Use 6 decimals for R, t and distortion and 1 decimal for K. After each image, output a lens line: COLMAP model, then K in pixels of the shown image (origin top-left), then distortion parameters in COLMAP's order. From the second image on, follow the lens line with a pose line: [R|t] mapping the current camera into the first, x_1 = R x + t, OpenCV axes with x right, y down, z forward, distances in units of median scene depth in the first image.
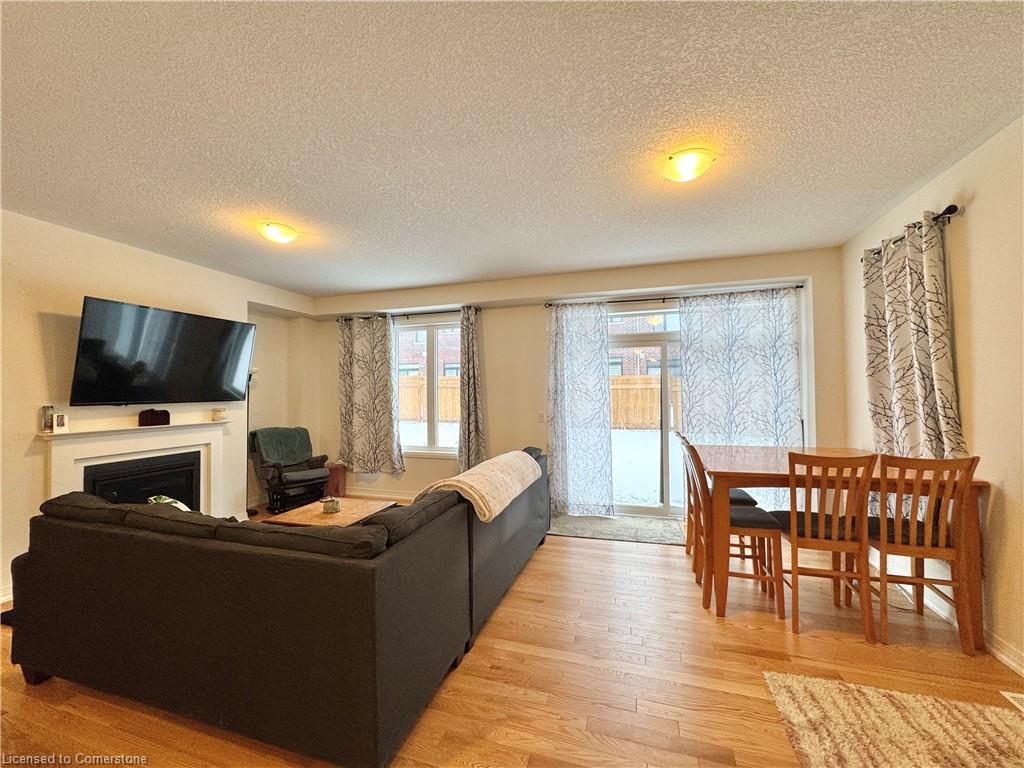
lens RADIAL K [[408.3, 0, 510.6], [0, 408.3, 382.4], [0, 0, 1]] dist [-0.002760, -0.000719]
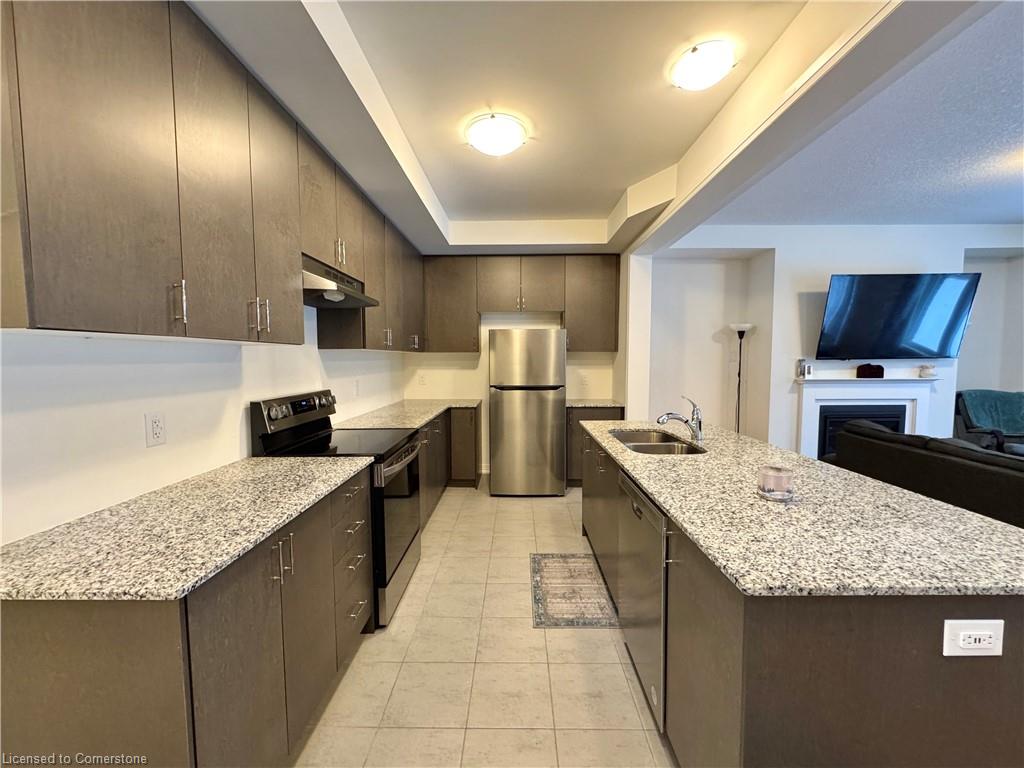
lens RADIAL K [[408.3, 0, 511.9], [0, 408.3, 384.1], [0, 0, 1]] dist [-0.002760, -0.000719]
pose [[0.291402, 0.065834, -0.954333, -0.053526], [0.025616, 0.996734, 0.076581, 0.006432], [0.956258, -0.046763, 0.288764, -0.237075]]
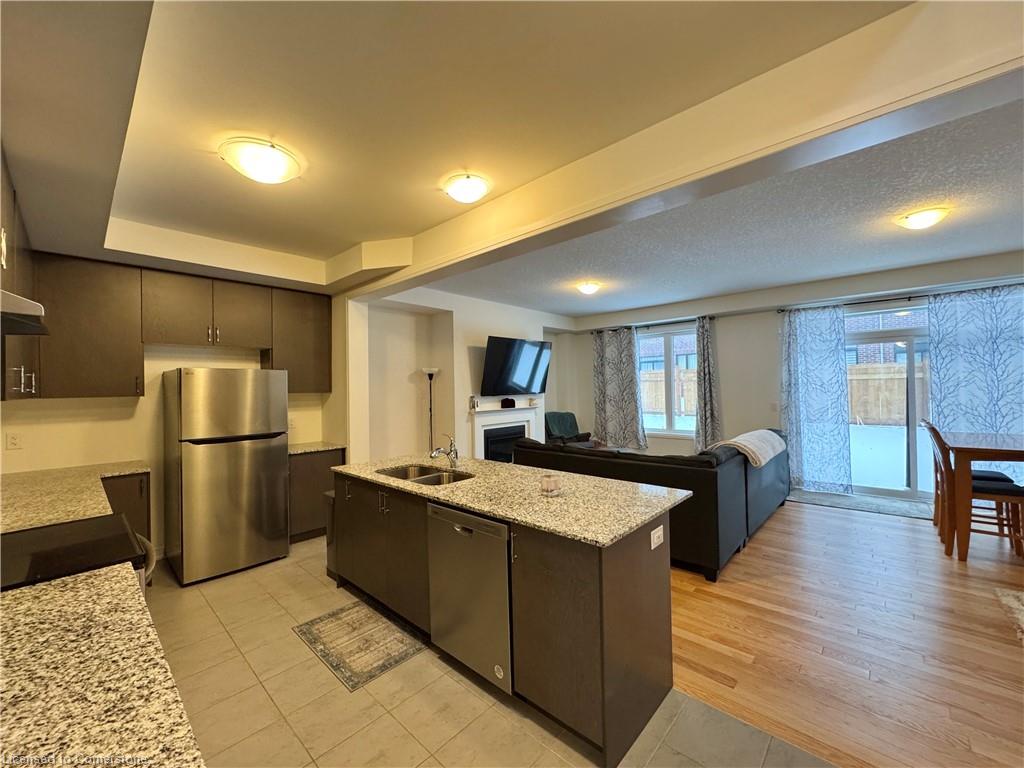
lens RADIAL K [[408.3, 0, 511.5], [0, 408.3, 383.6], [0, 0, 1]] dist [-0.002760, -0.000719]
pose [[0.906589, -0.012611, -0.421826, -0.120397], [0.021203, 0.999652, 0.015684, -0.016332], [0.421482, -0.023163, 0.906541, -0.401282]]
